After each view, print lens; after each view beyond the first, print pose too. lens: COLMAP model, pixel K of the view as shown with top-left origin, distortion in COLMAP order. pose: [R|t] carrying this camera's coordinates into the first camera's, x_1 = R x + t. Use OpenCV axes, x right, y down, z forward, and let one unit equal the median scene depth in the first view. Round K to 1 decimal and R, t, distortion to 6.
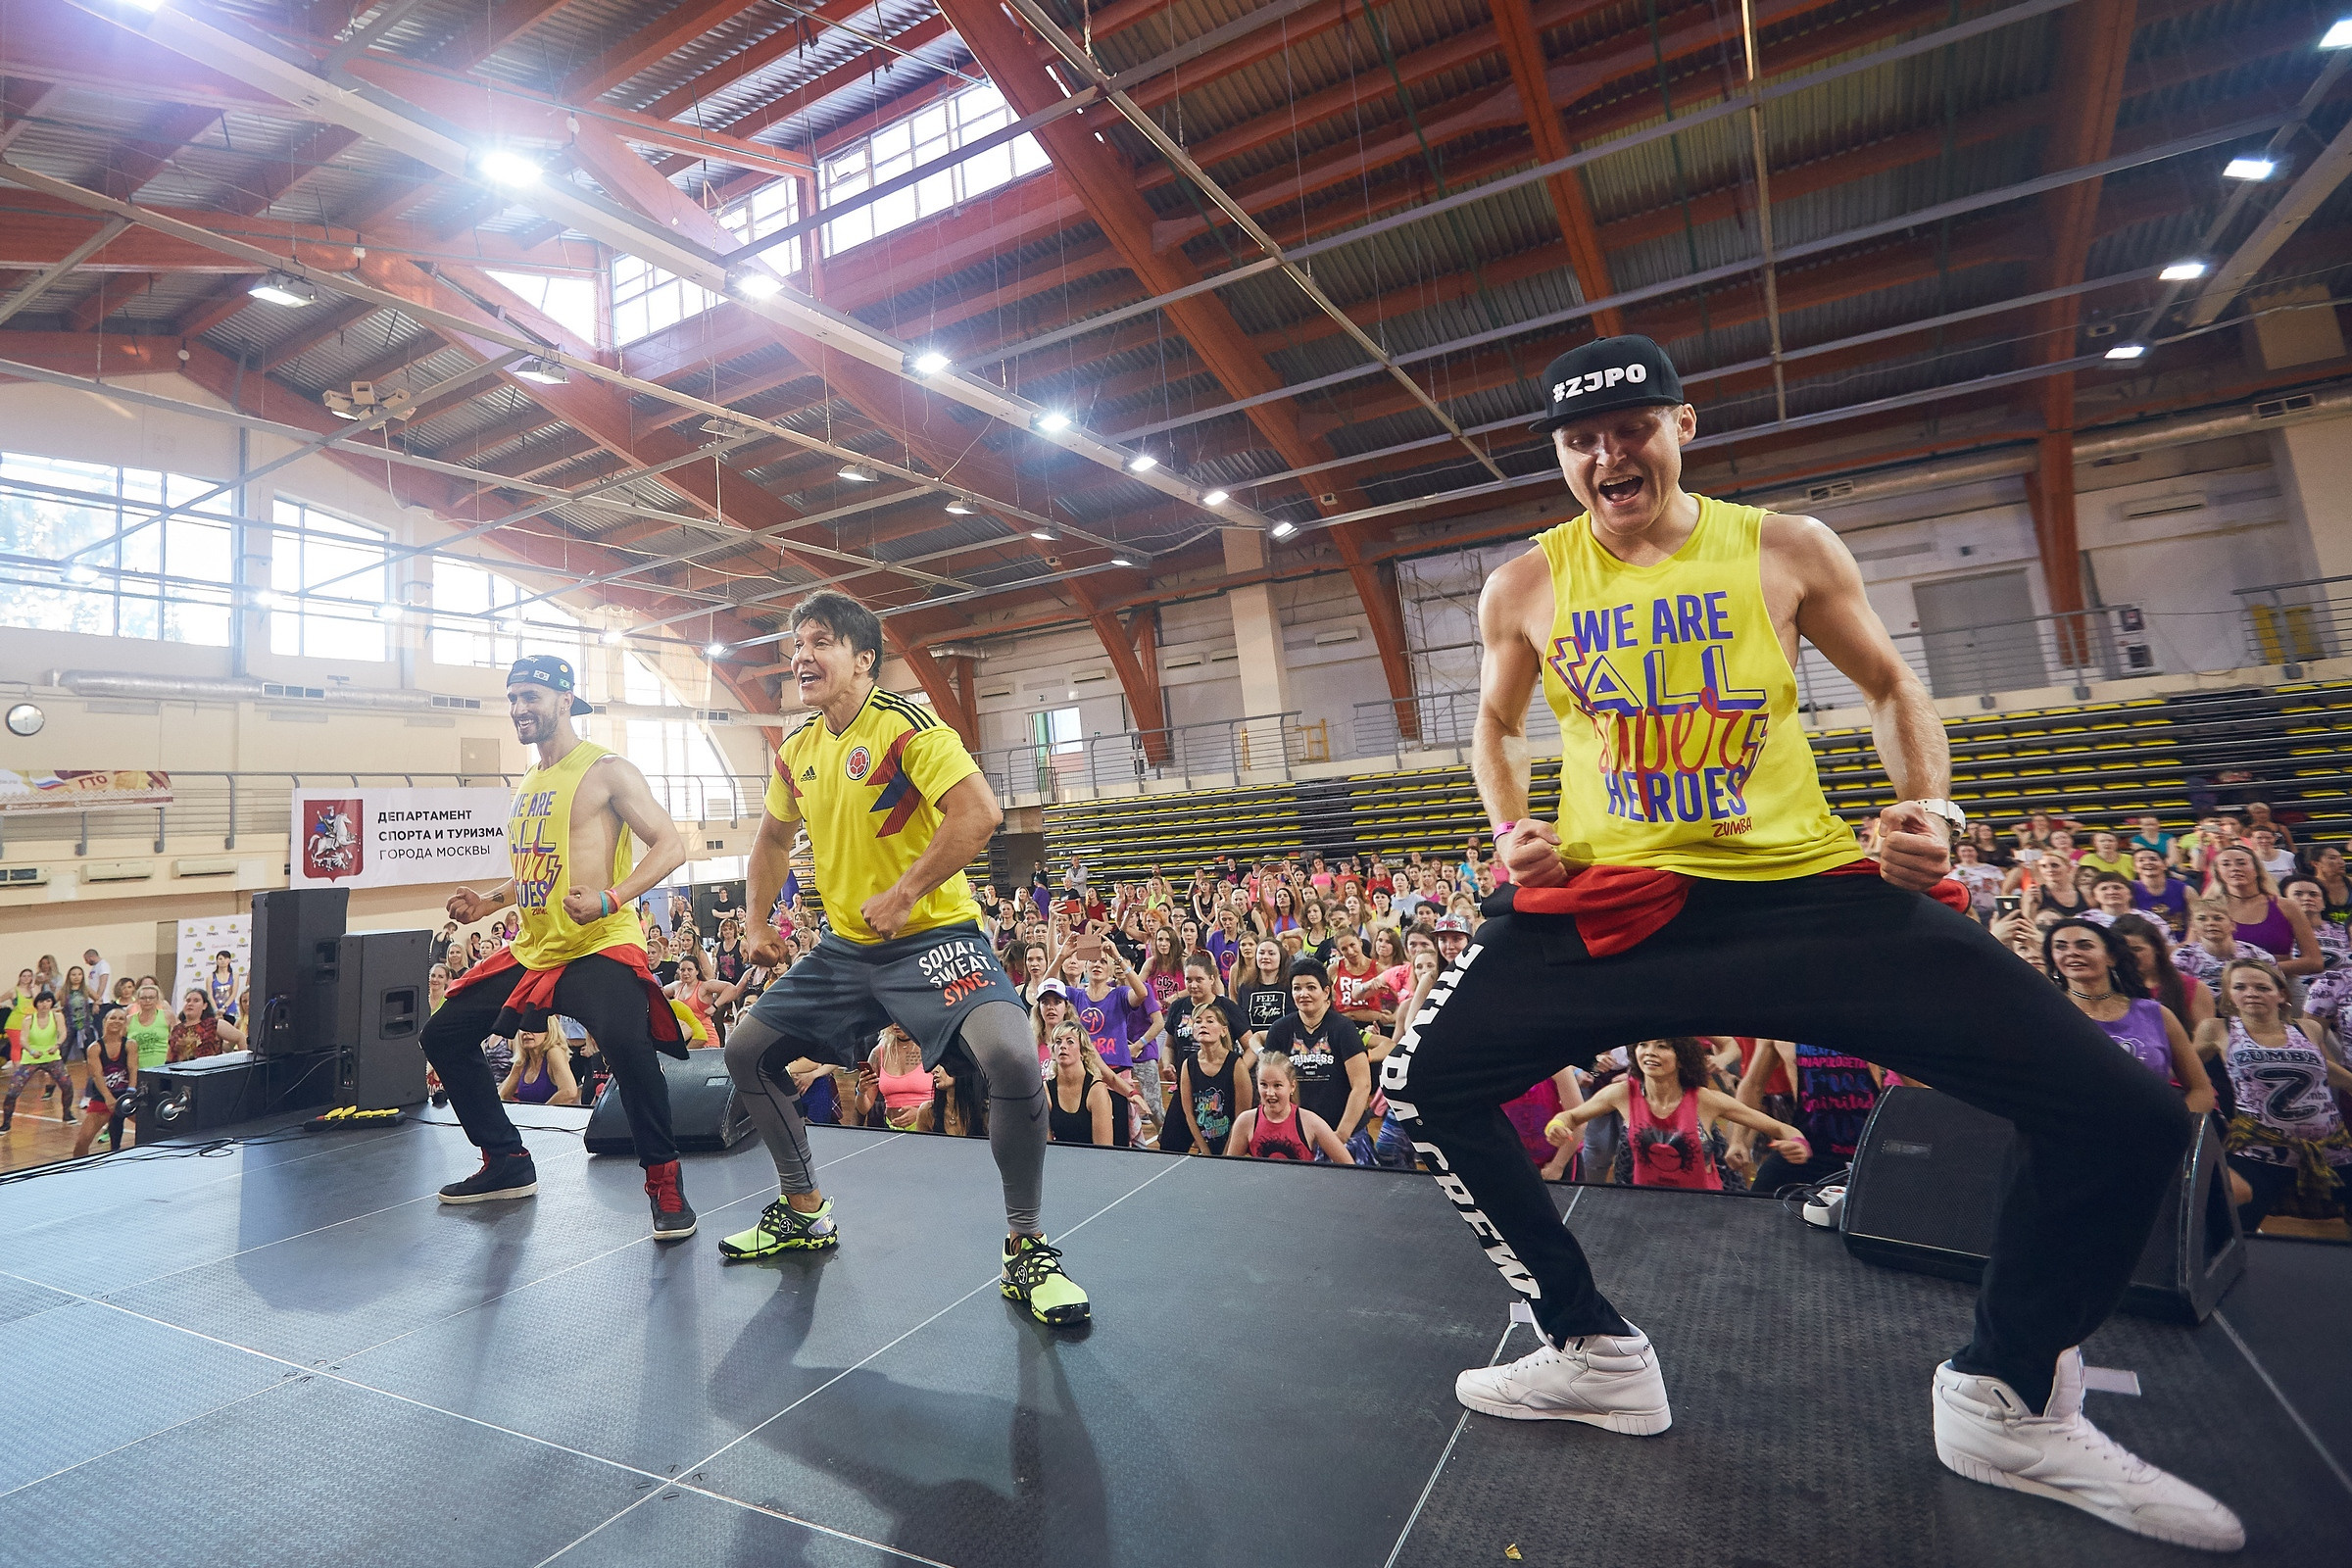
lens RADIAL K [[1229.8, 0, 942.0], [0, 1229.8, 643.9], [0, 0, 1]] dist [-0.003349, -0.000223]
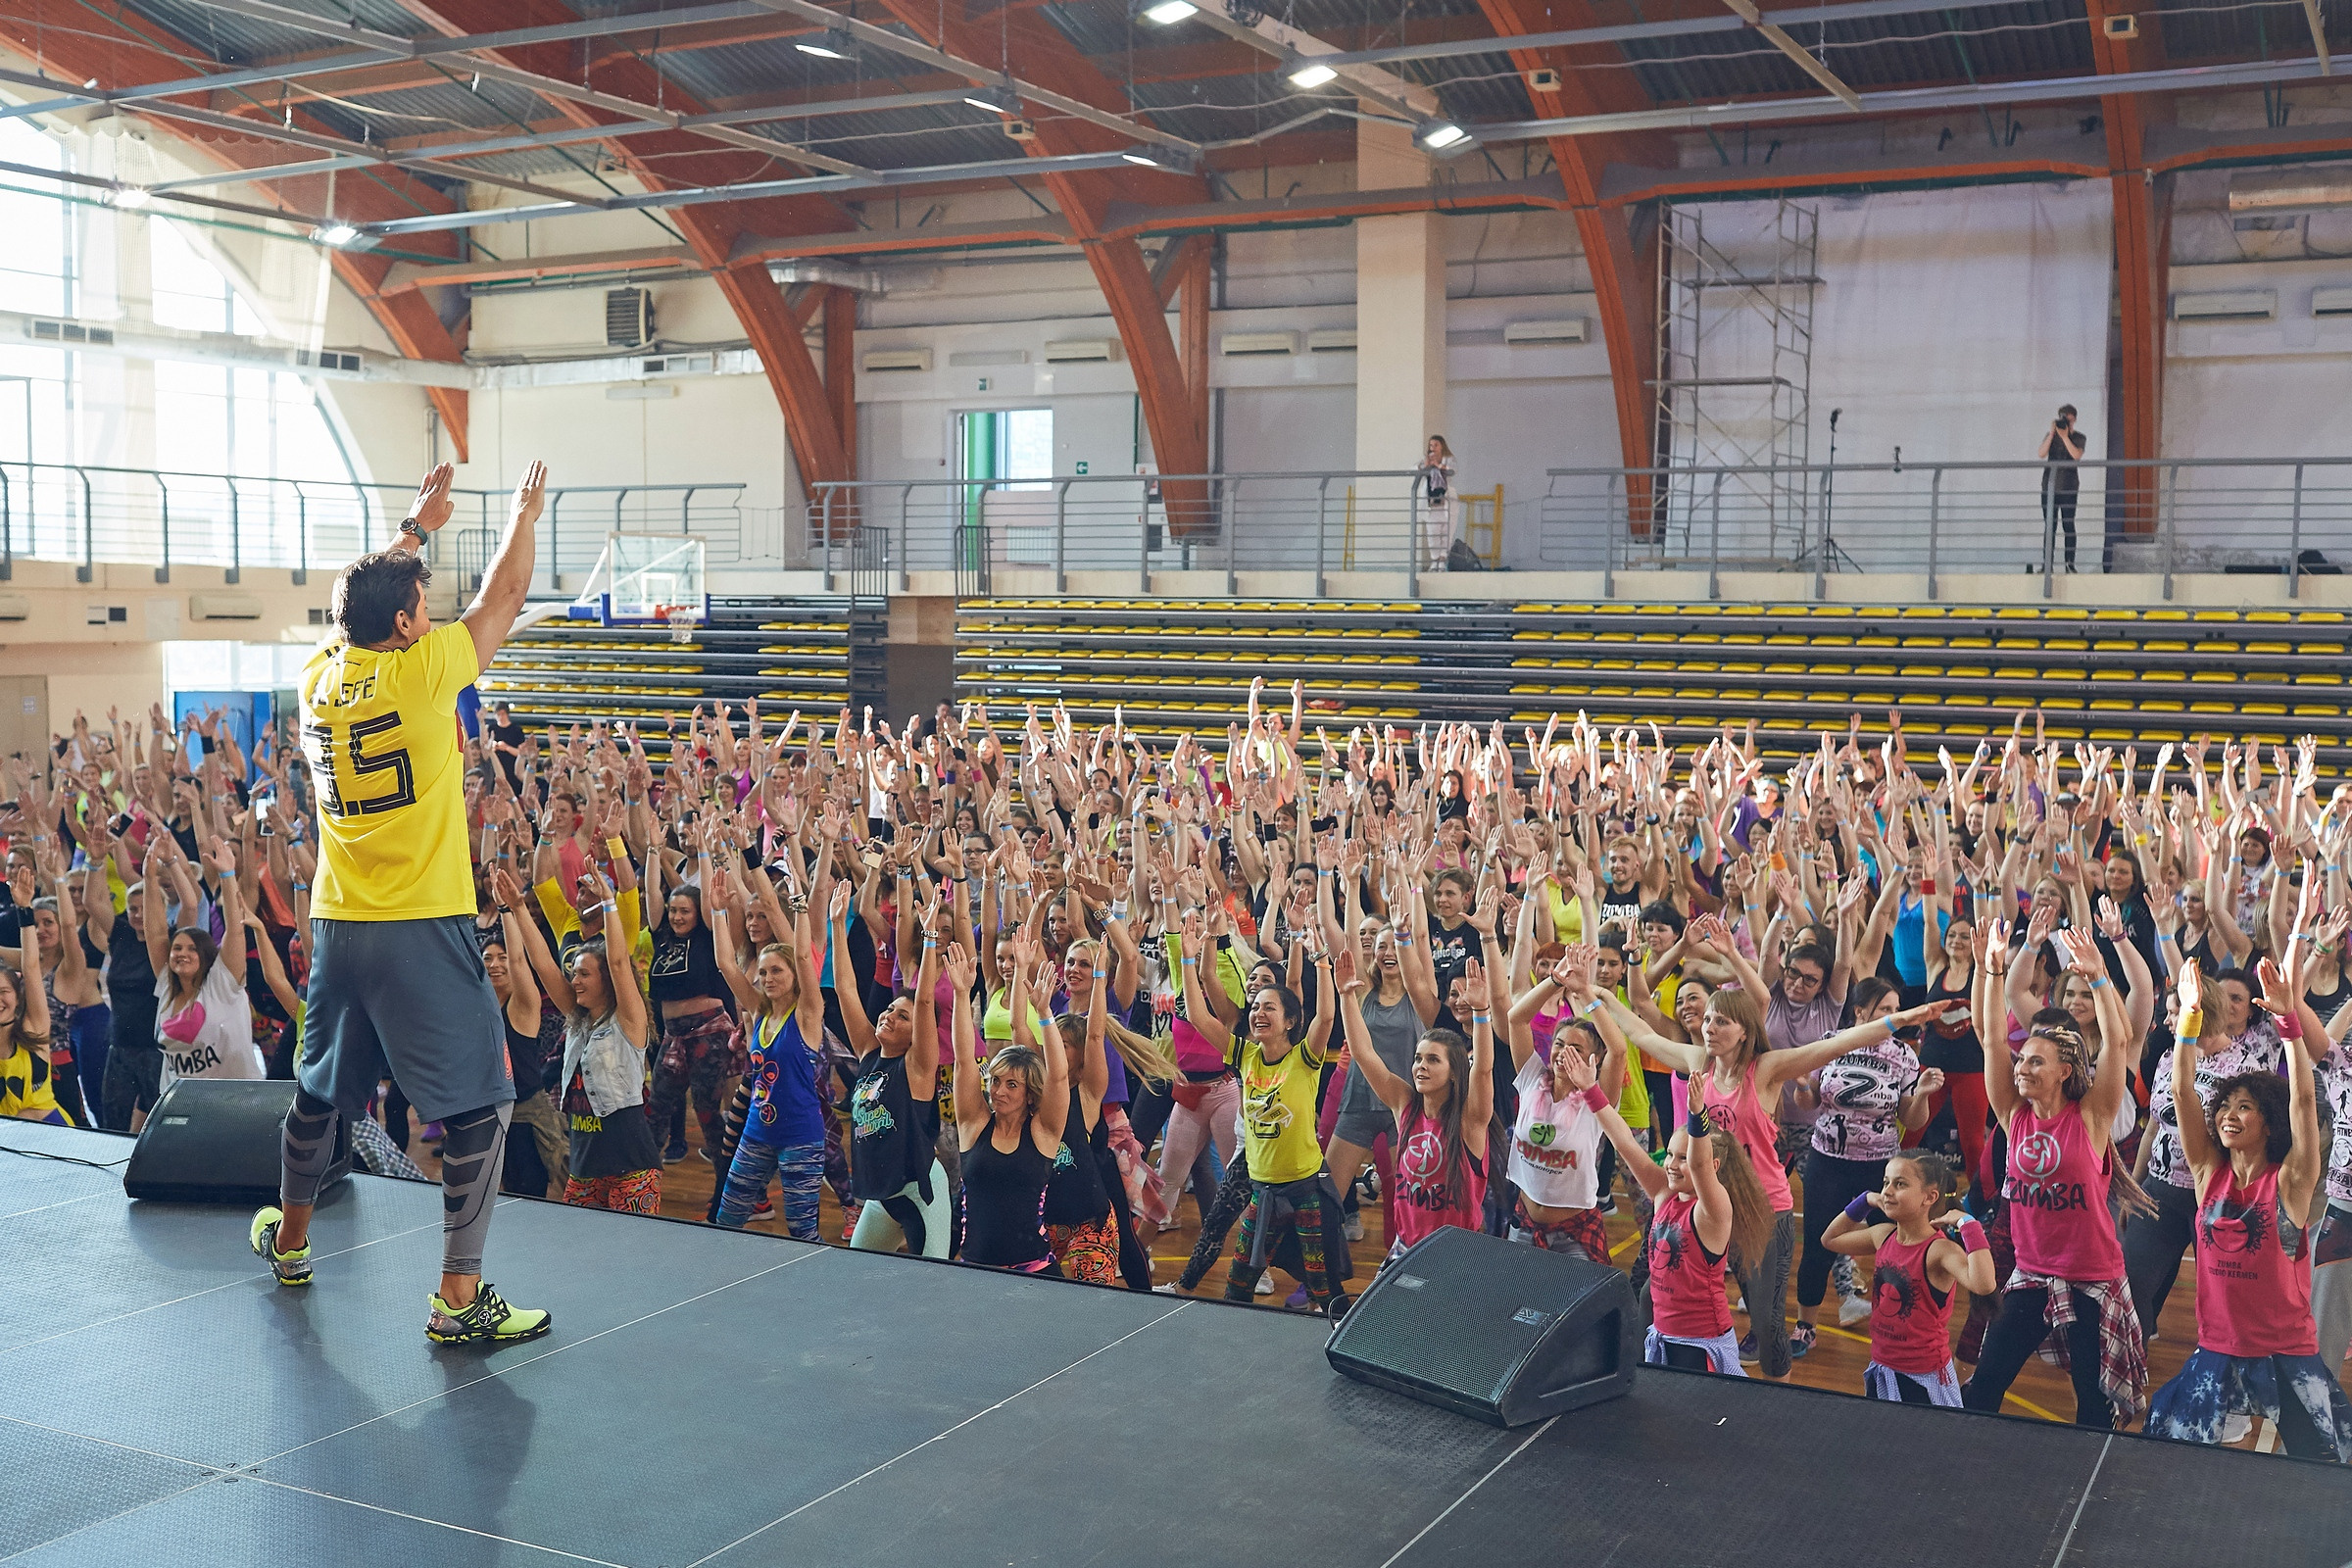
lens RADIAL K [[2557.8, 0, 1077.5], [0, 2557.8, 874.5], [0, 0, 1]] dist [-0.104245, 0.141049]
pose [[0.990970, 0.073499, 0.112149, 0.021579], [-0.100148, 0.961857, 0.254561, -0.044371], [-0.089161, -0.263494, 0.960532, -0.097163]]
